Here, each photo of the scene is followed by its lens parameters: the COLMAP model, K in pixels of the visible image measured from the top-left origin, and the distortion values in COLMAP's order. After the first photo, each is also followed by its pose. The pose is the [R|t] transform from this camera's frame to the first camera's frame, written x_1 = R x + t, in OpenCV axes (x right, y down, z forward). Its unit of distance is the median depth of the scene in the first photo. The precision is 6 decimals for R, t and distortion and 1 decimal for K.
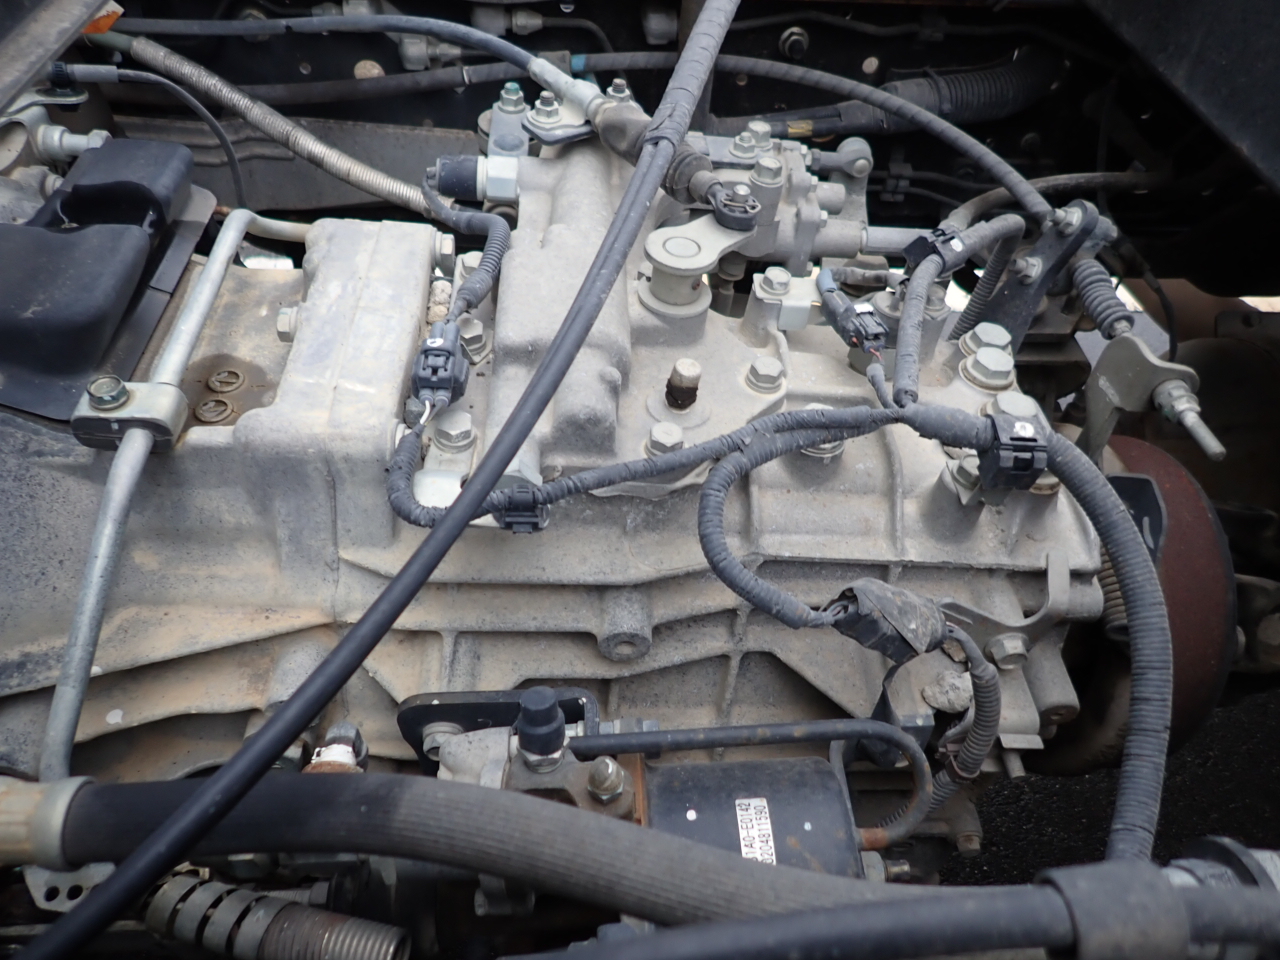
lens RADIAL K [[938.8, 0, 638.9], [0, 938.8, 481.6], [0, 0, 1]] dist [0.001771, 0.000885]
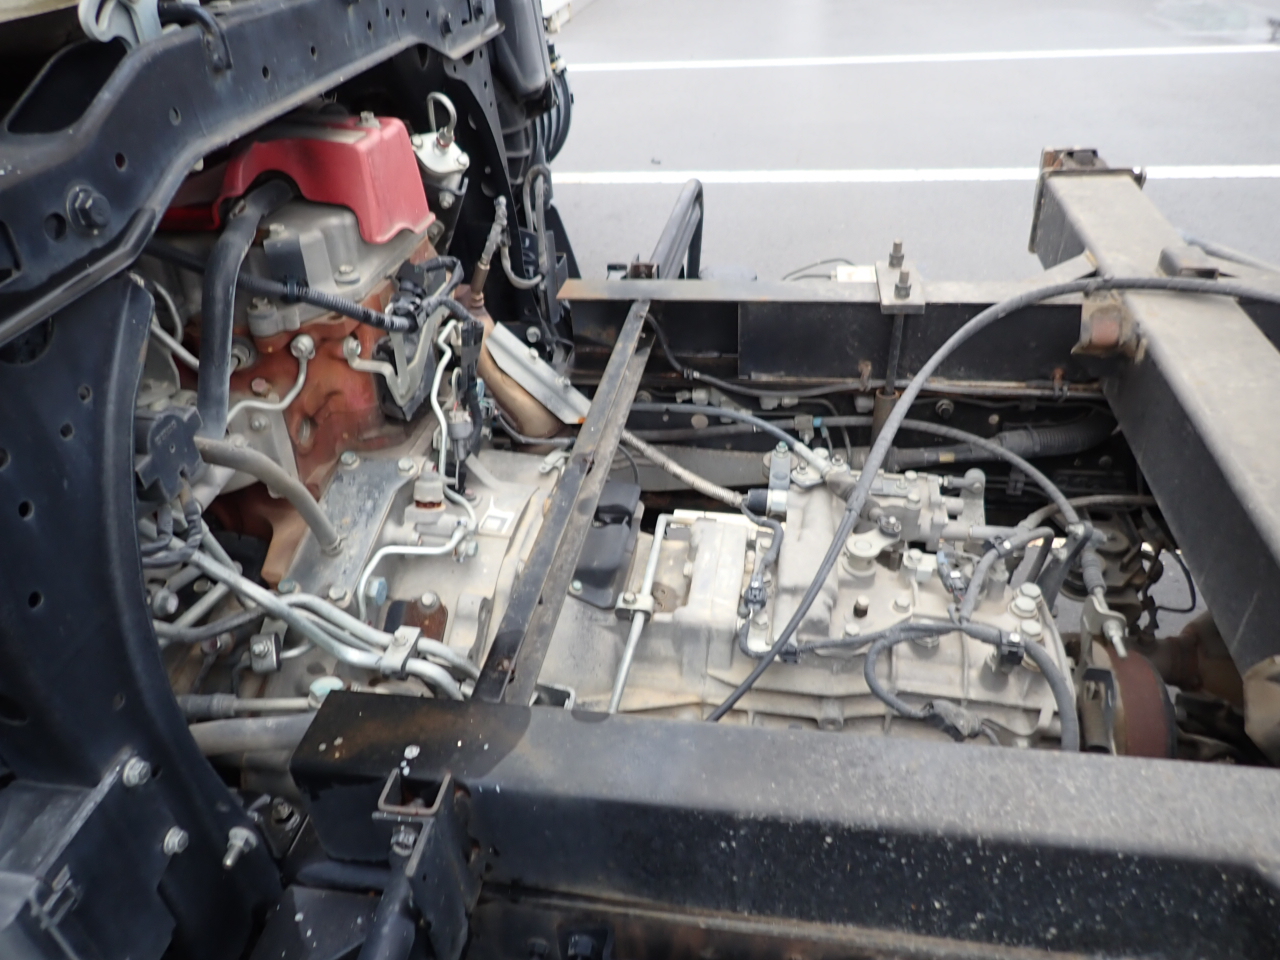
lens RADIAL K [[938.8, 0, 634.4], [0, 938.8, 481.9], [0, 0, 1]] dist [0.001771, 0.000885]
pose [[0.971097, 0.029716, -0.236828, 0.041868], [-0.077905, 0.977341, -0.196812, 0.084399], [0.225613, 0.209574, 0.951408, -1.278329]]
